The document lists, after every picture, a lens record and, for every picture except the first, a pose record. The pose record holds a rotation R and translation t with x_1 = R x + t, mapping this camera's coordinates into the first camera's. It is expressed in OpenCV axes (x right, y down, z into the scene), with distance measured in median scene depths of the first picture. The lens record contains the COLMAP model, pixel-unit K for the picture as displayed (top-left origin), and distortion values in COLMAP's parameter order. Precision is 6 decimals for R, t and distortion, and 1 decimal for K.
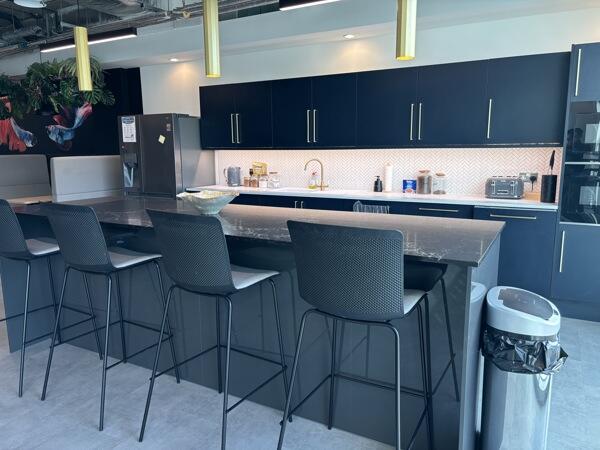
lens RADIAL K [[457.5, 0, 299.9], [0, 457.5, 224.3], [0, 0, 1]] dist [-0.002930, -0.013475]
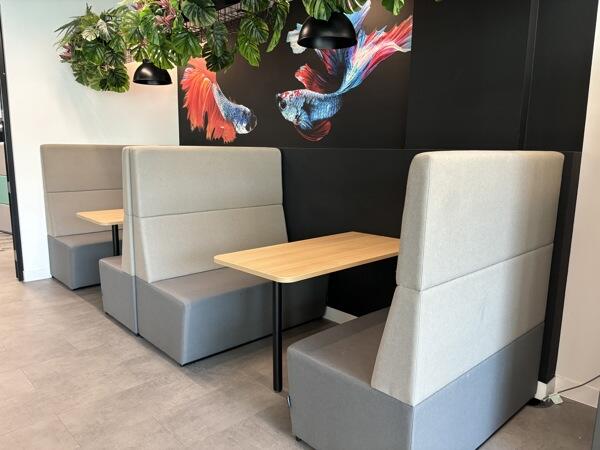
lens RADIAL K [[457.5, 0, 300.6], [0, 457.5, 225.7], [0, 0, 1]] dist [-0.002930, -0.013475]
pose [[0.952309, 0.073883, -0.296057, -0.364522], [-0.074557, 0.997176, 0.009030, -0.070819], [0.295888, 0.013474, 0.955128, 0.508893]]
